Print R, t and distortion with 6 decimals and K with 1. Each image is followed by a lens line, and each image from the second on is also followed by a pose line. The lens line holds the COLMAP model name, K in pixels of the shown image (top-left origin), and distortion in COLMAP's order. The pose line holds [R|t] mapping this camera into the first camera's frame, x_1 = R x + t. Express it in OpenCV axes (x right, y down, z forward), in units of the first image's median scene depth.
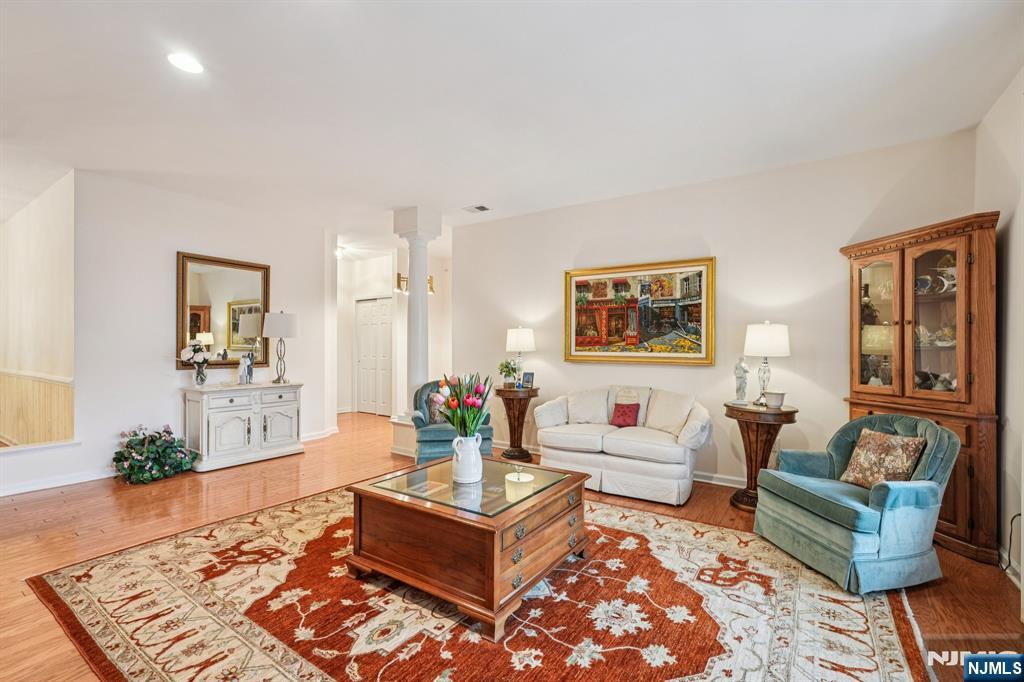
lens RADIAL K [[452.8, 0, 512.3], [0, 452.8, 342.4], [0, 0, 1]] dist [-0.013980, 0.006474]
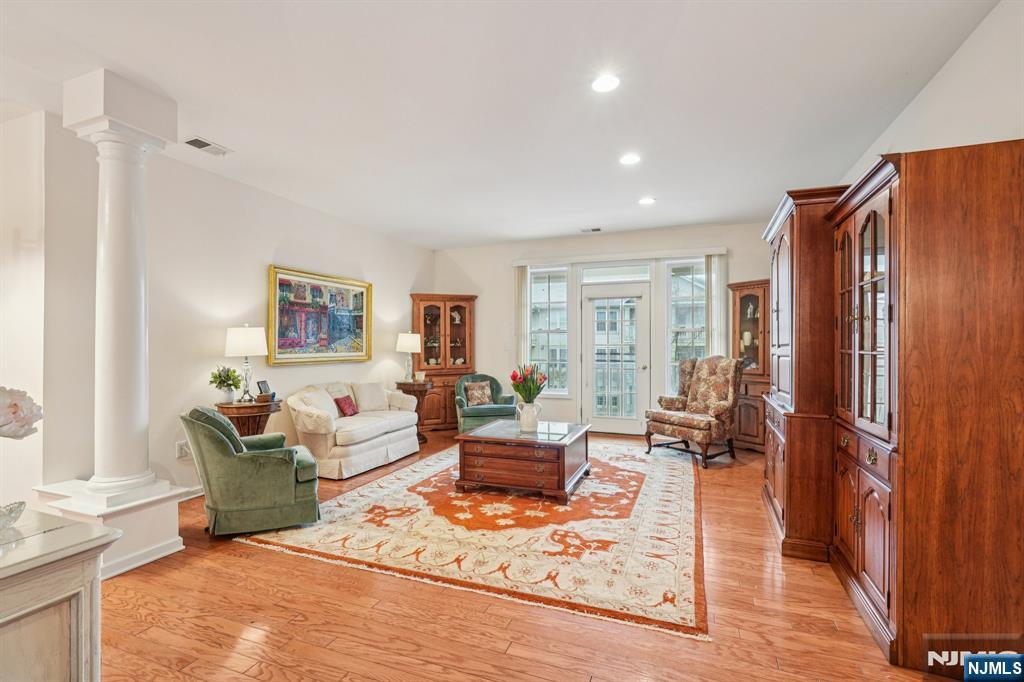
lens RADIAL K [[452.8, 0, 516.3], [0, 452.8, 342.6], [0, 0, 1]] dist [-0.013980, 0.006474]
pose [[-0.215418, 0.001390, 0.976521, -1.532017], [-0.000669, 0.999999, -0.001571, -0.004663], [-0.976522, -0.000992, -0.215417, 1.286295]]
